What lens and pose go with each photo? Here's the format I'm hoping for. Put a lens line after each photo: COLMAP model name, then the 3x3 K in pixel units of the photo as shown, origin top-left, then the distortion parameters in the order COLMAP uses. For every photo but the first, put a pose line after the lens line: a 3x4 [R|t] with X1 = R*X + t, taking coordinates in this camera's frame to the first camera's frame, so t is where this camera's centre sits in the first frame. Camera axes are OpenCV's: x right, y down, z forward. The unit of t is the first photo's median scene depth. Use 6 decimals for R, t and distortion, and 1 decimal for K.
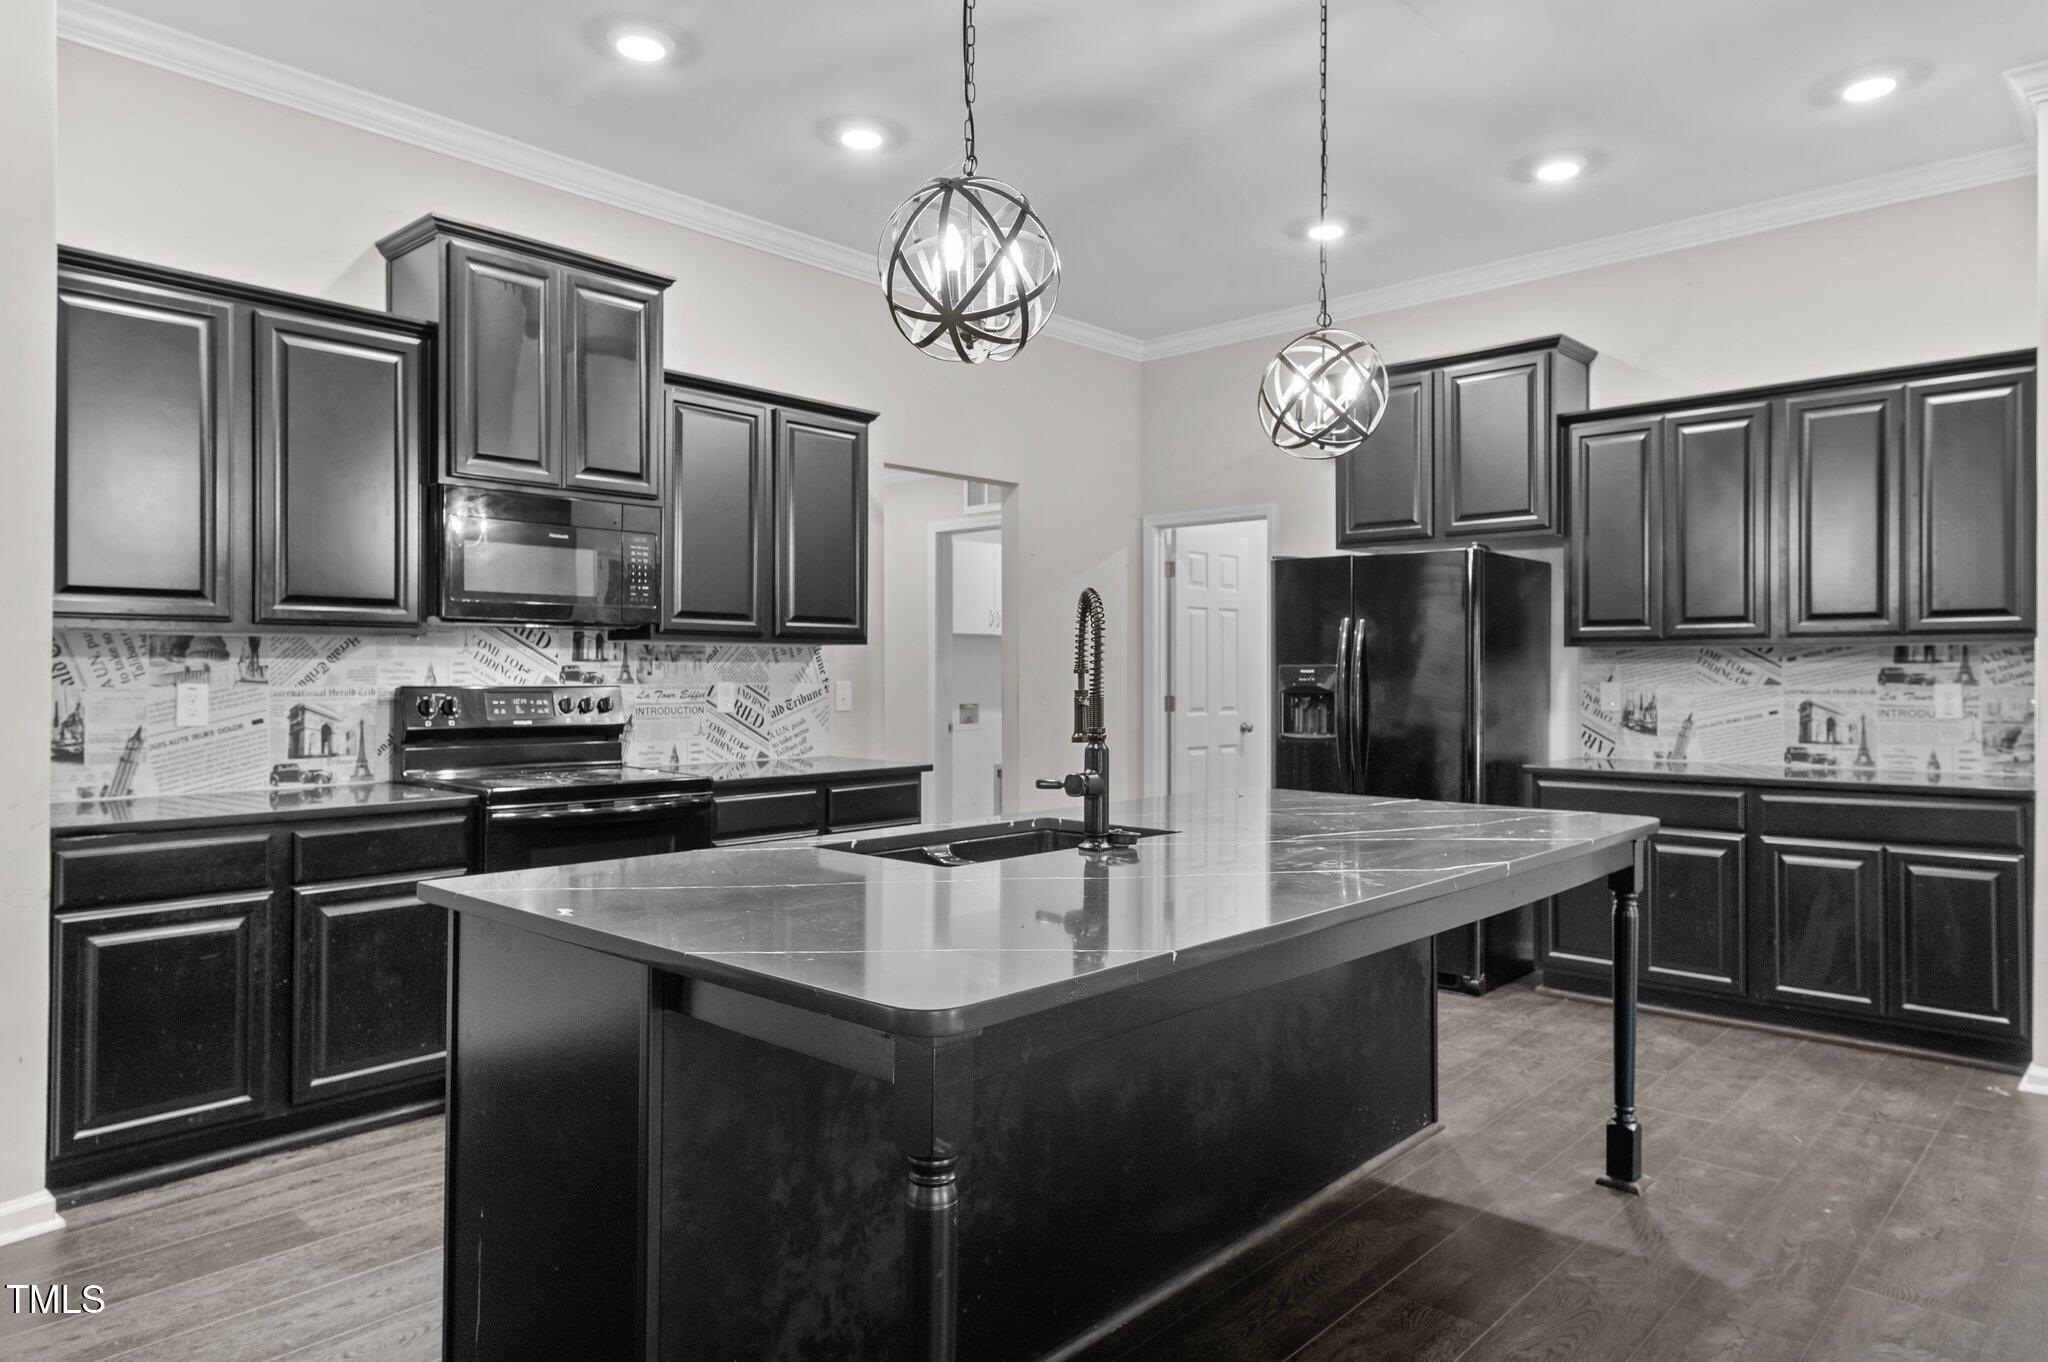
lens RADIAL K [[1287.1, 0, 1035.2], [0, 1287.1, 682.2], [0, 0, 1]] dist [0.052071, 0.000008]
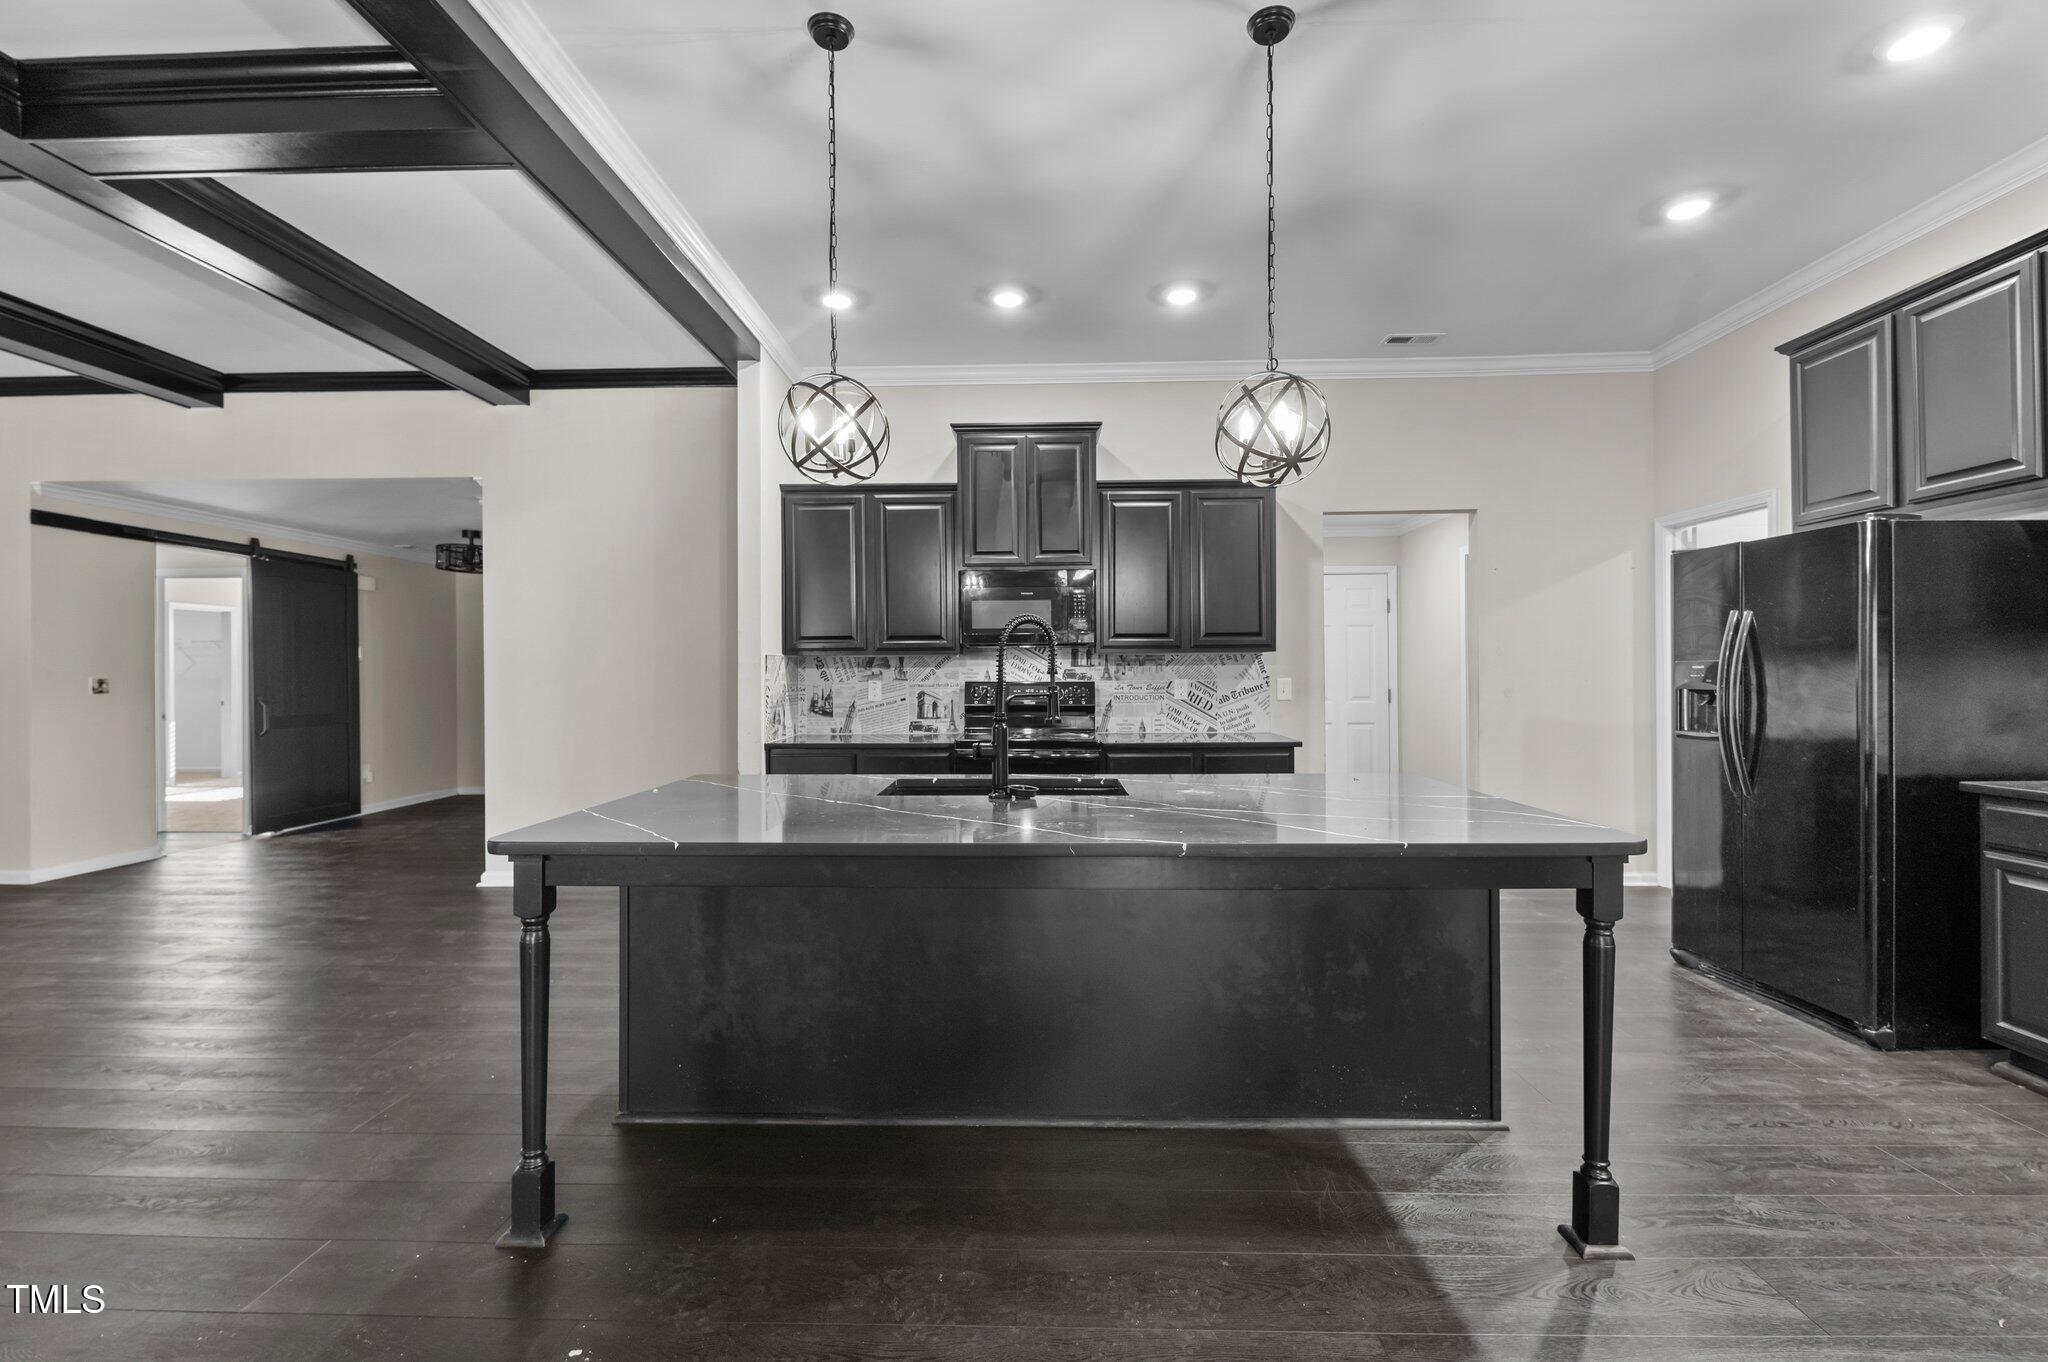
lens RADIAL K [[877.5, 0, 1010.1], [0, 877.5, 682.0], [0, 0, 1]] dist [-0.000148, -0.000357]
pose [[0.642659, -0.000379, -0.766152, 0.433142], [0.002046, 0.999997, 0.001222, 0.001799], [0.766150, -0.002353, 0.642658, 0.213241]]
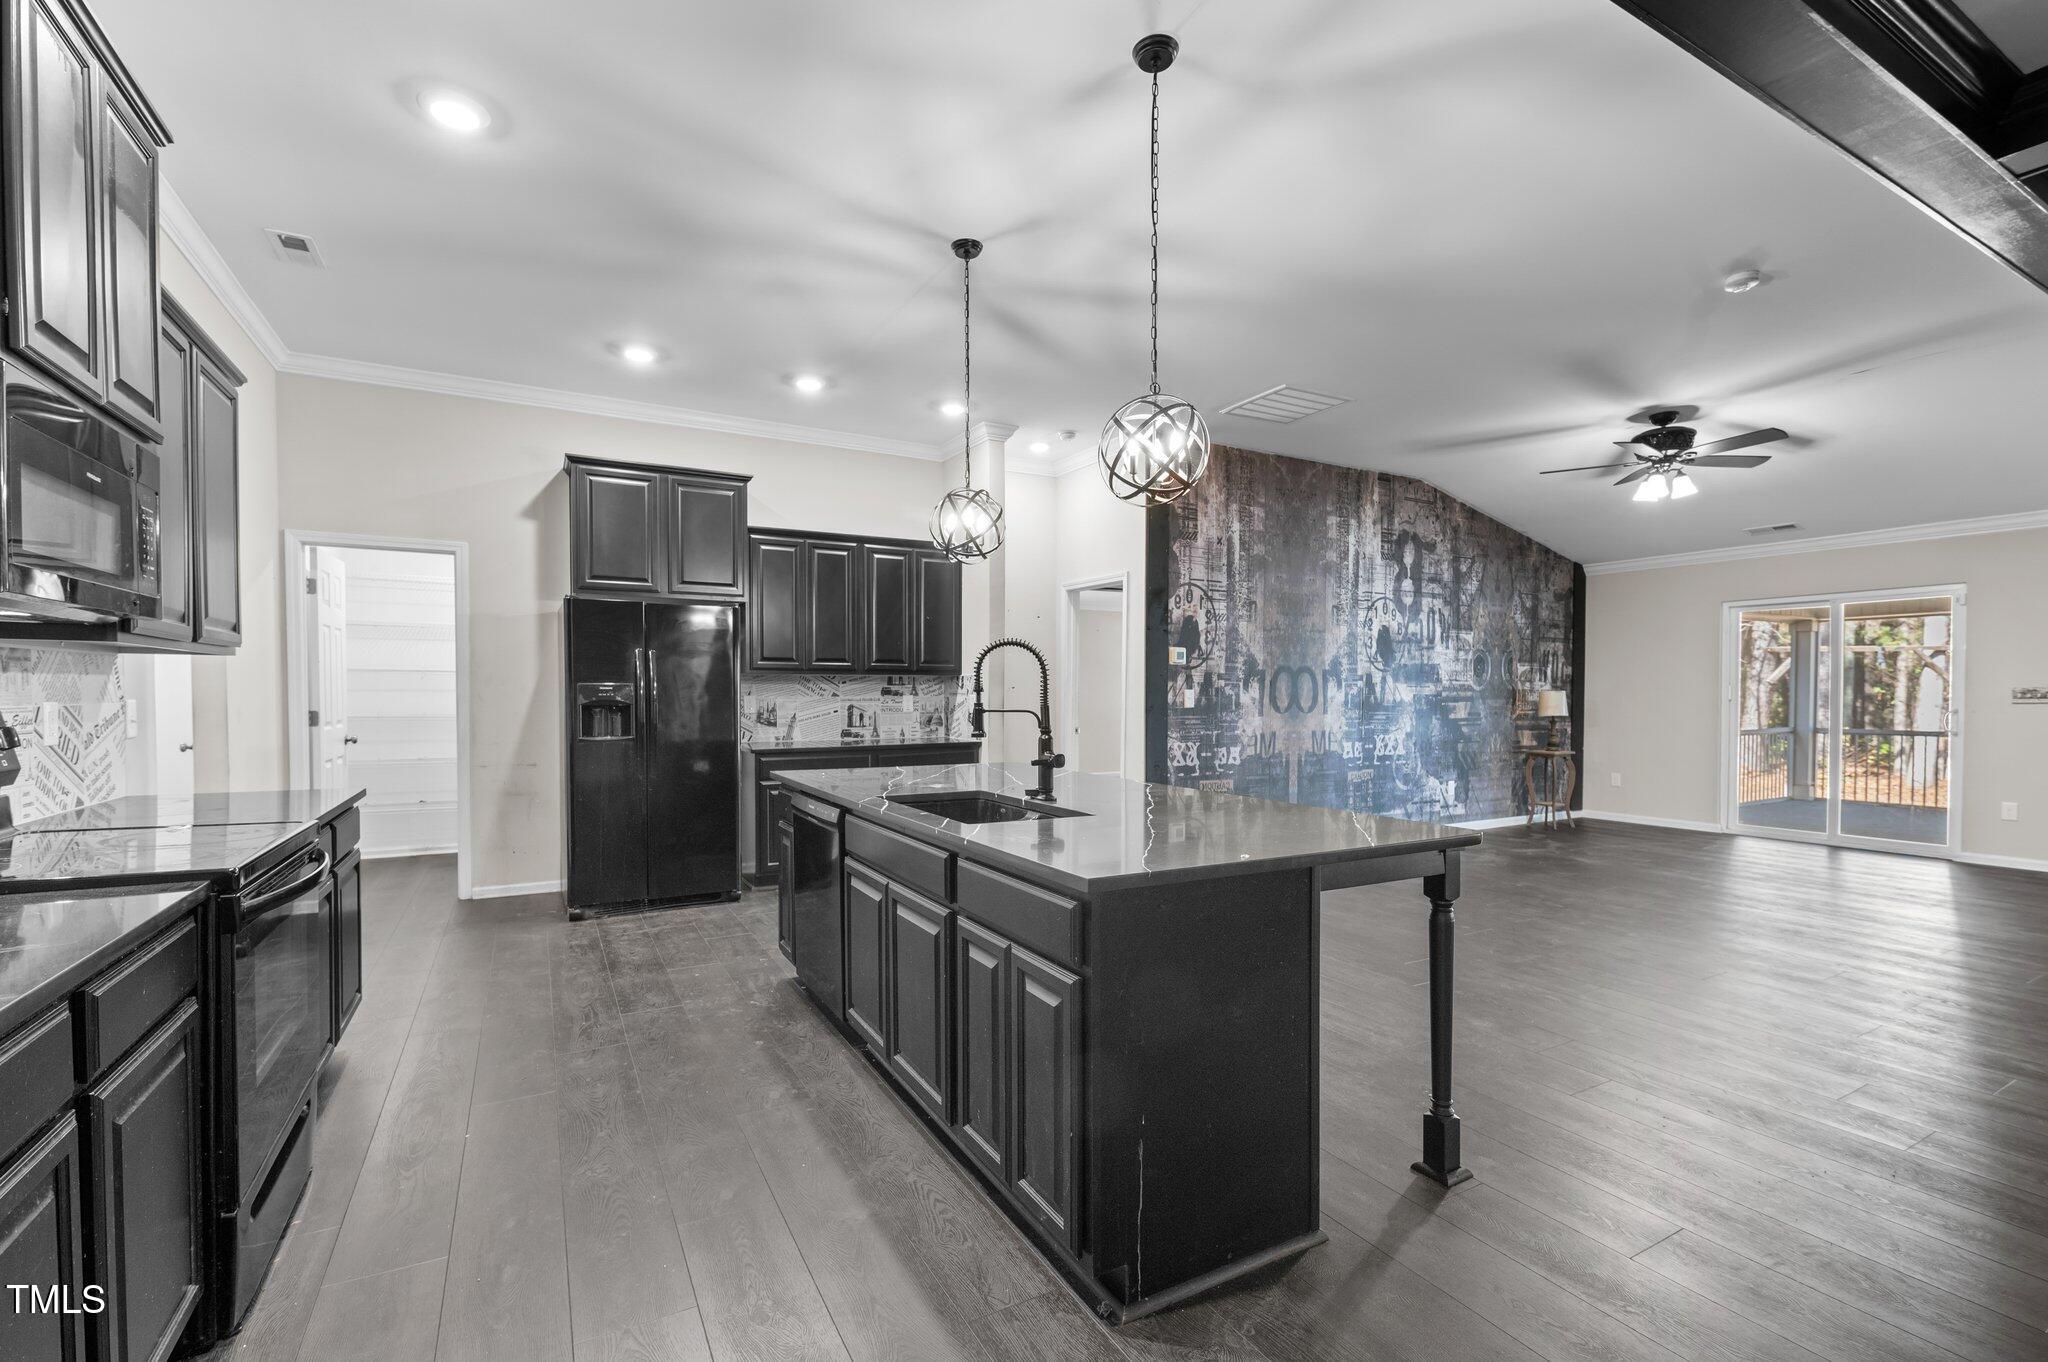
lens RADIAL K [[877.5, 0, 1006.4], [0, 877.5, 708.2], [0, 0, 1]] dist [-0.000148, -0.000357]
pose [[0.331673, -0.019197, 0.943199, -0.548503], [0.002754, 0.999808, 0.019381, -0.004769], [-0.943390, -0.003831, 0.331662, 0.376145]]
